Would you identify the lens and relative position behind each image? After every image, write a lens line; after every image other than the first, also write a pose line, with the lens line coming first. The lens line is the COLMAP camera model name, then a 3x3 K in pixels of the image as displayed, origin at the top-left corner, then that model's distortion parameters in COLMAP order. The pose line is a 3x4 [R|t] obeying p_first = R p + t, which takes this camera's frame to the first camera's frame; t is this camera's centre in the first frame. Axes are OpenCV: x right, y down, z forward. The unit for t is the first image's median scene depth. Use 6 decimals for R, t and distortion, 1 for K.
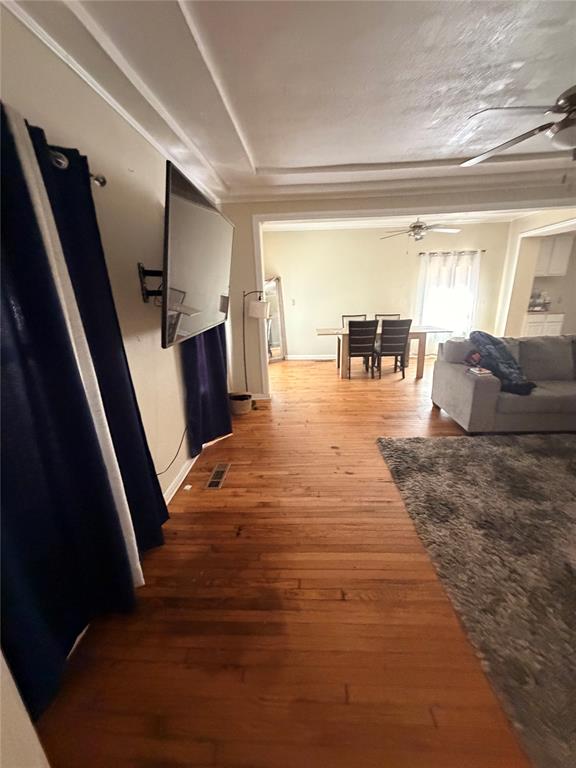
lens RADIAL K [[307.3, 0, 290.8], [0, 307.3, 380.3], [0, 0, 1]] dist [-0.001144, 0.001036]
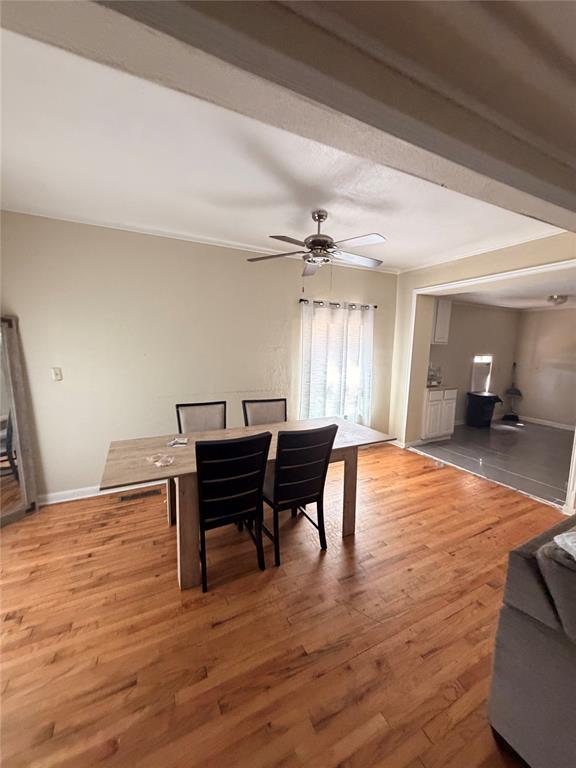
lens RADIAL K [[307.3, 0, 288.5], [0, 307.3, 384.9], [0, 0, 1]] dist [-0.001144, 0.001036]
pose [[0.871279, -0.020554, 0.490357, 0.099384], [0.096957, 0.986640, -0.130921, -0.186892], [-0.481115, 0.161613, 0.861632, 0.577278]]
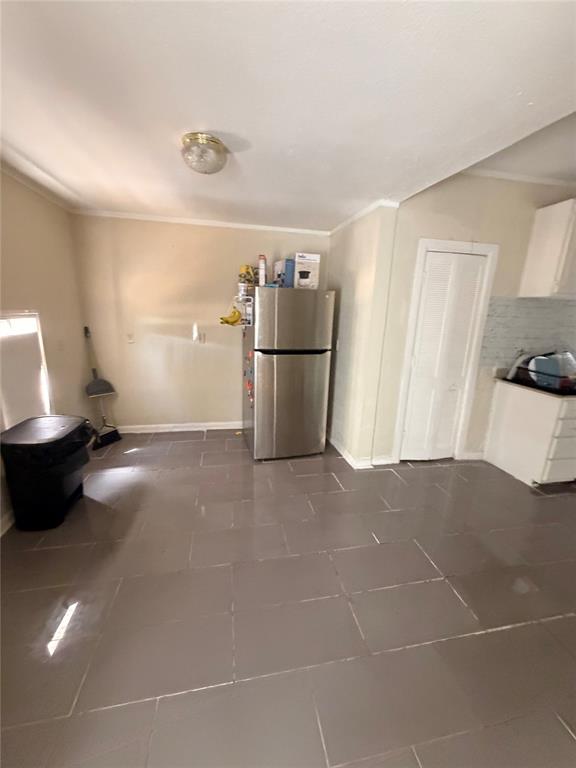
lens RADIAL K [[307.3, 0, 288.2], [0, 307.3, 381.7], [0, 0, 1]] dist [-0.001144, 0.001036]
pose [[-0.248793, -0.206687, 0.946247, 0.846297], [0.256228, 0.928114, 0.270095, -0.315288], [-0.934050, 0.309653, -0.177949, 0.976660]]
